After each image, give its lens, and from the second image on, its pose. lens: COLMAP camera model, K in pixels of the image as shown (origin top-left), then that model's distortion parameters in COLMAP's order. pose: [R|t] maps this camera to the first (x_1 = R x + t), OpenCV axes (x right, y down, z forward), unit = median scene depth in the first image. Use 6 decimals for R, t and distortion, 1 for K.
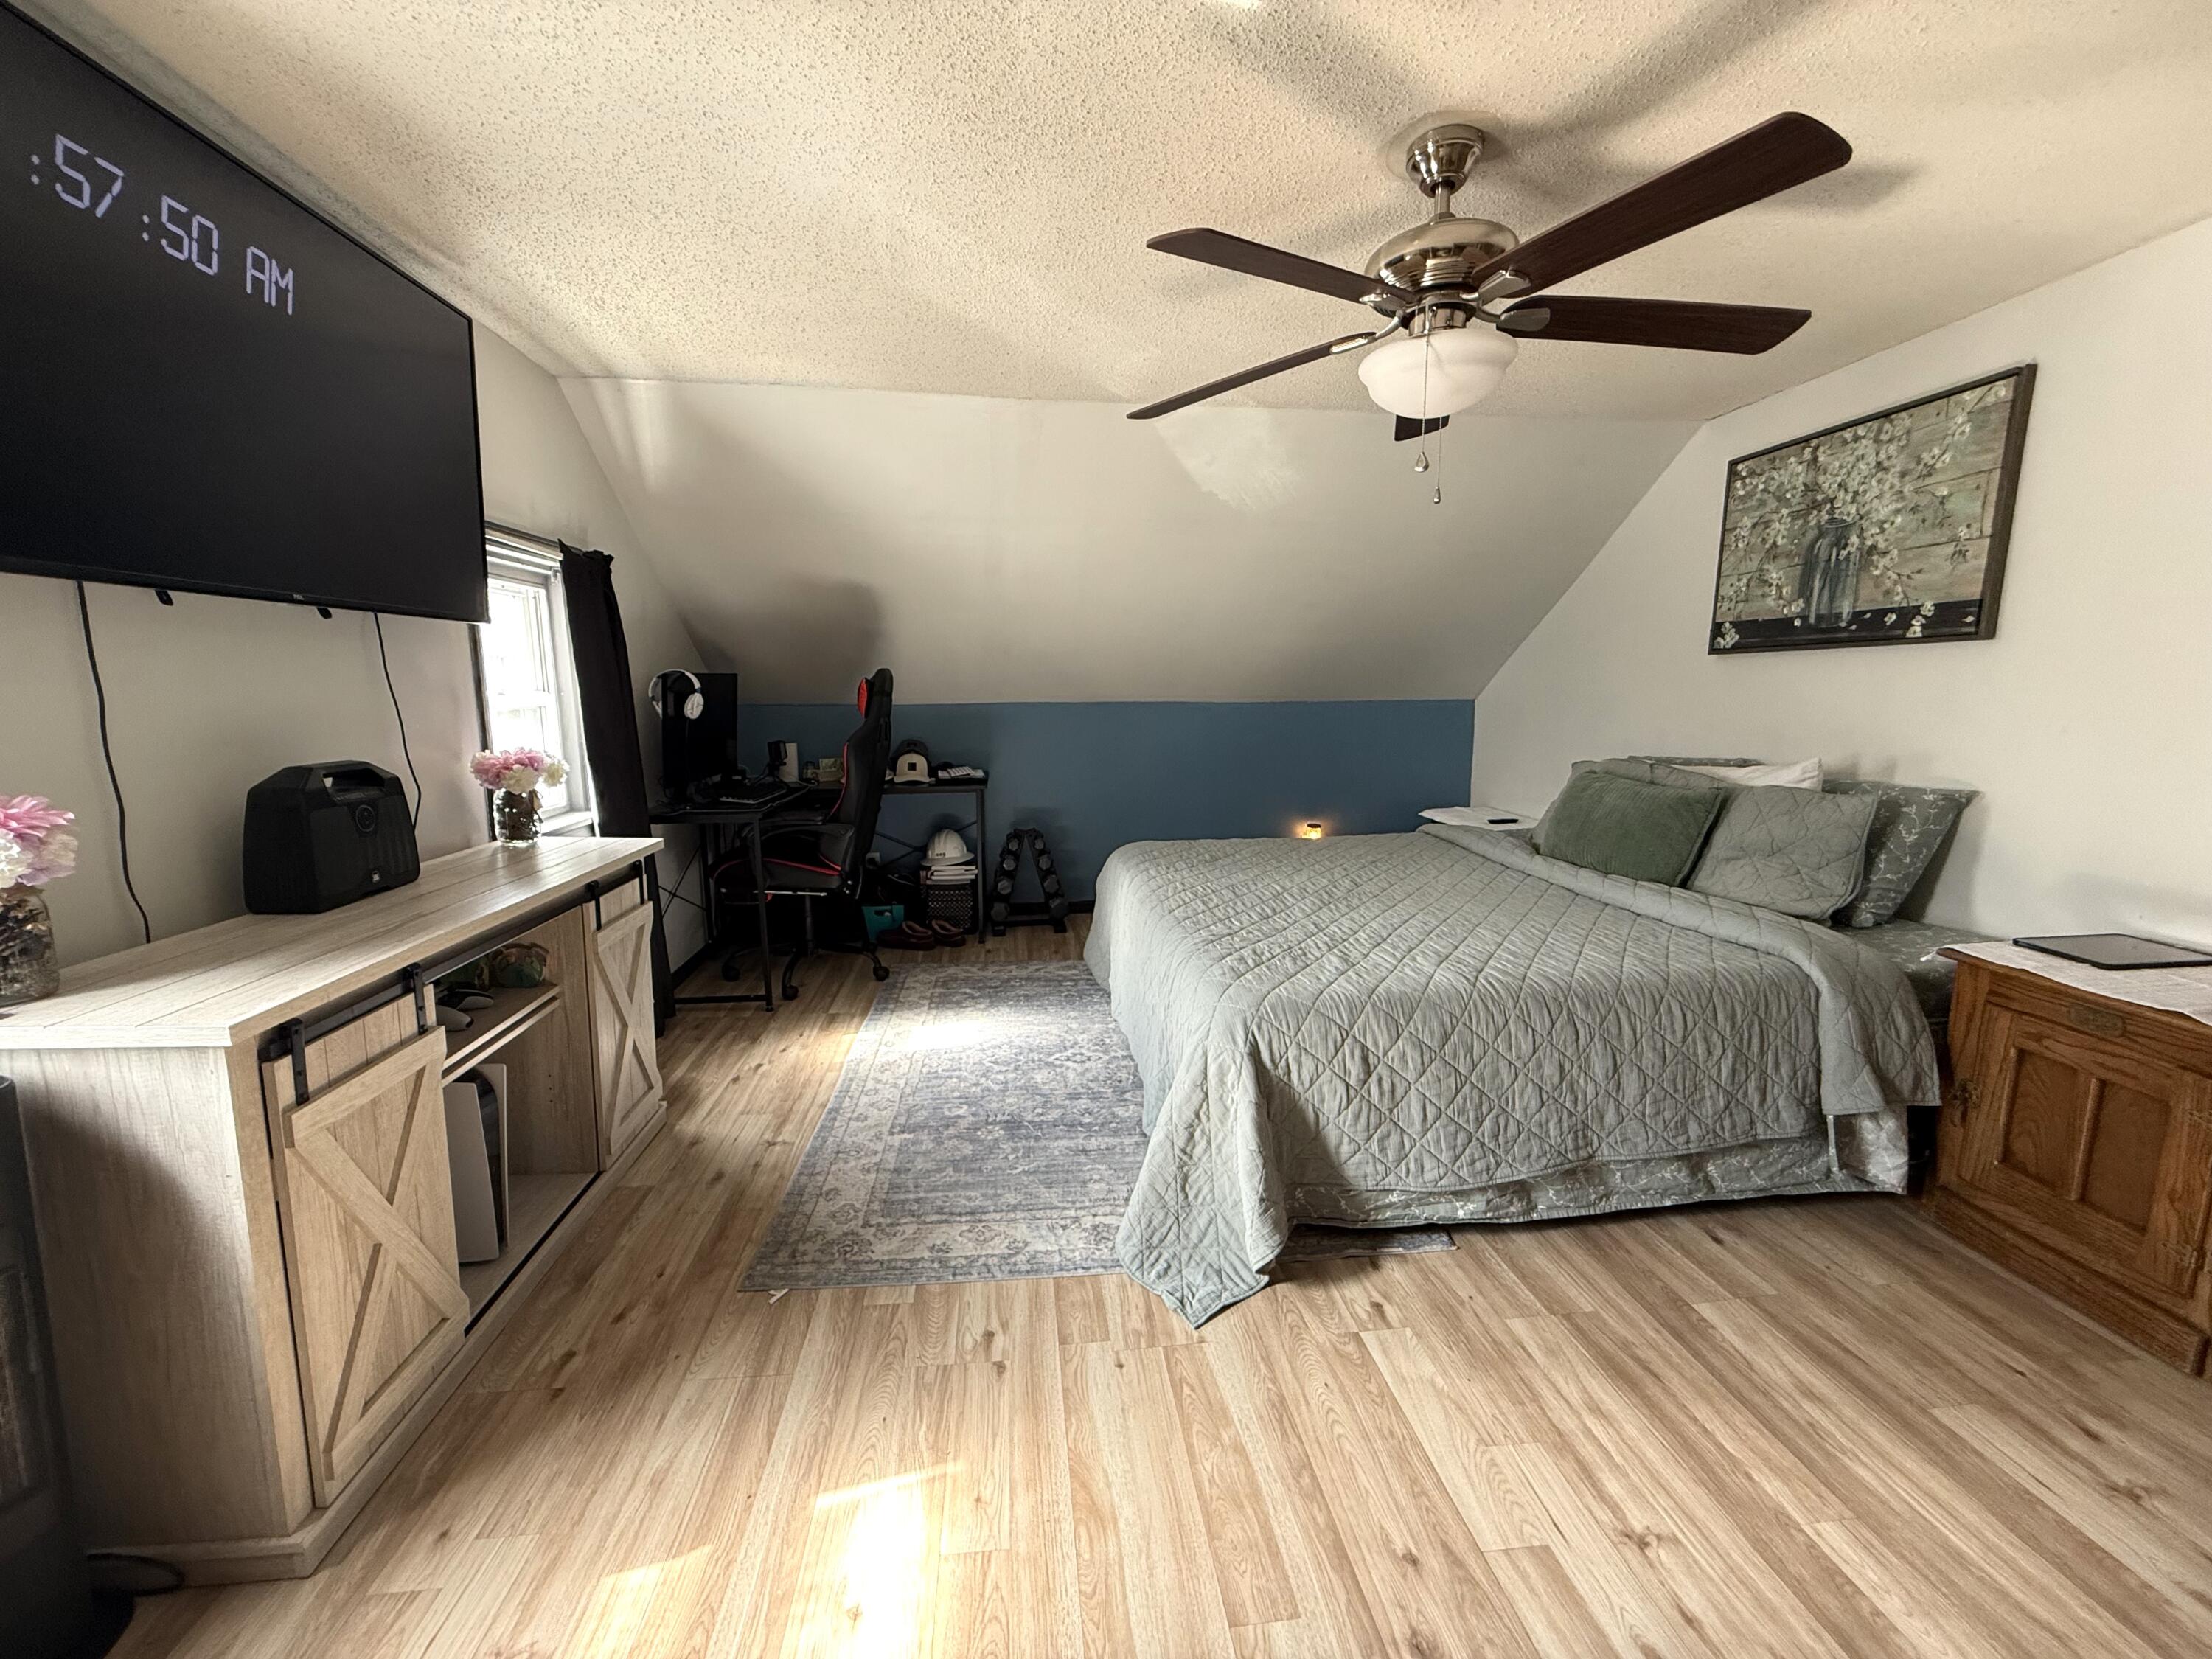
lens RADIAL K [[901.5, 0, 1106.0], [0, 901.5, 829.5], [0, 0, 1]] dist [-0.009585, 0.000049]
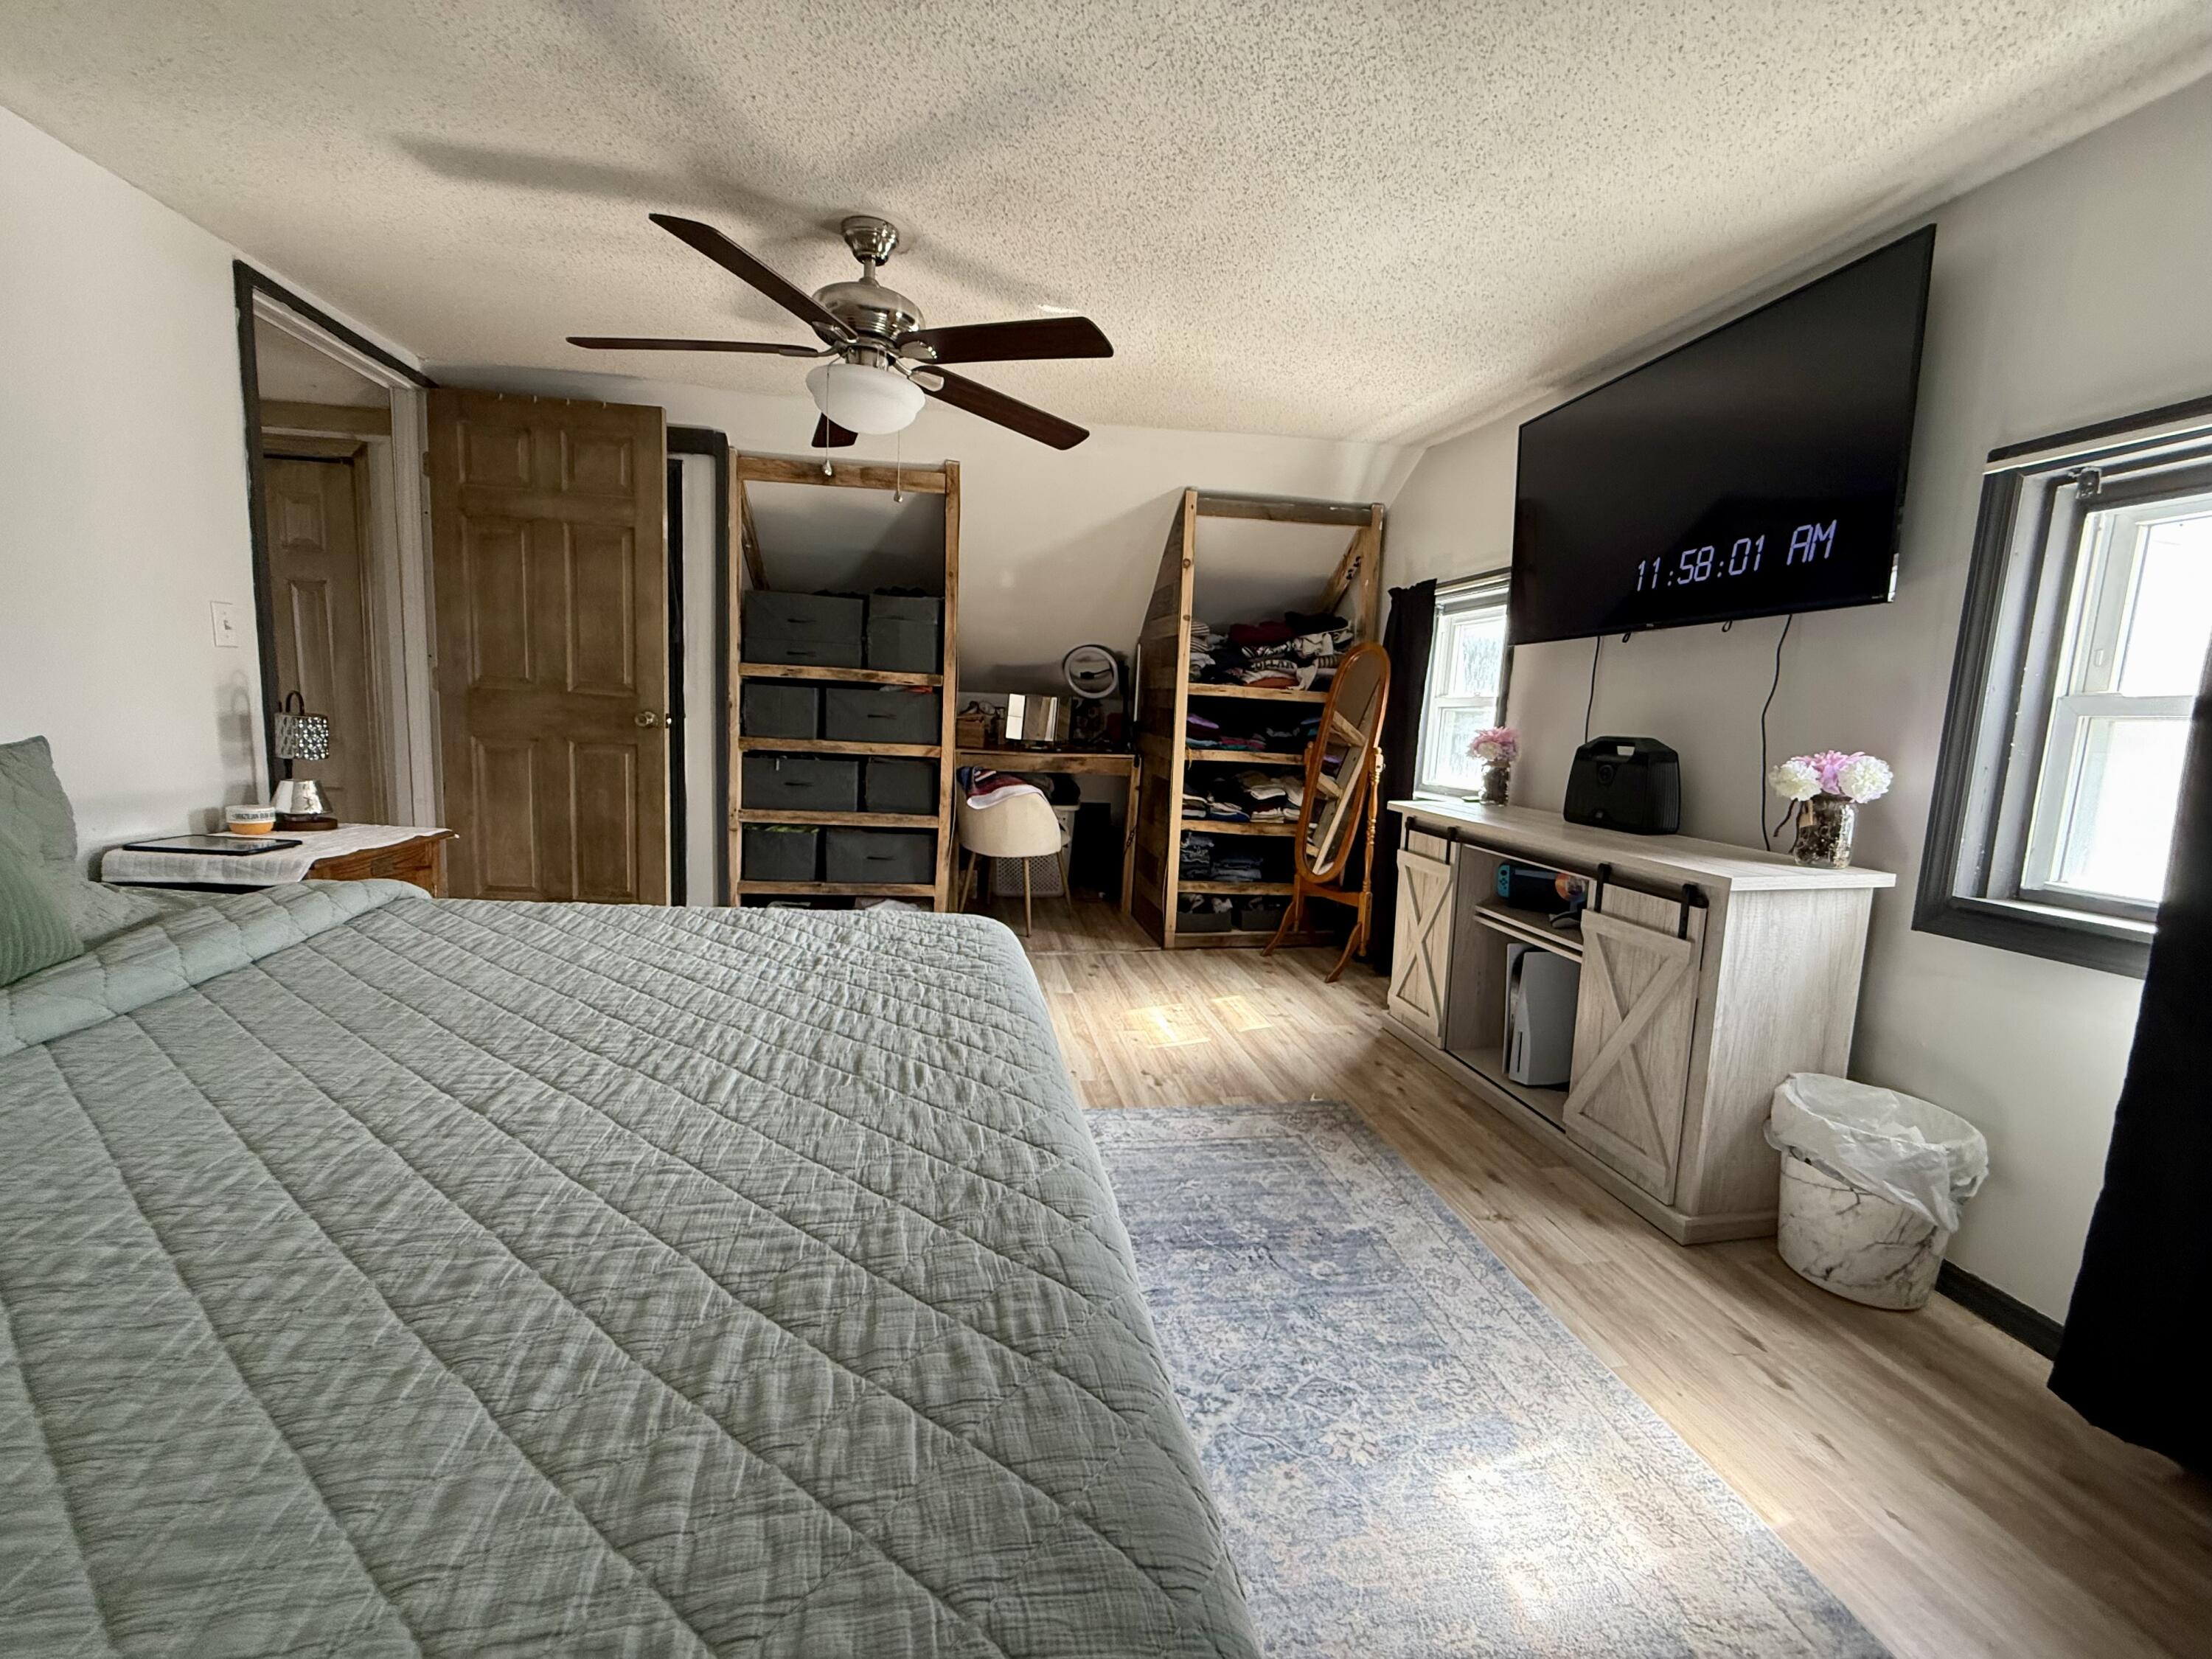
lens RADIAL K [[901.5, 0, 1106.0], [0, 901.5, 829.5], [0, 0, 1]] dist [-0.009585, 0.000049]
pose [[-0.996379, -0.038124, -0.076000, 0.078174], [-0.057815, 0.959181, 0.276818, -0.233716], [0.062344, 0.280210, -0.957912, 1.956029]]
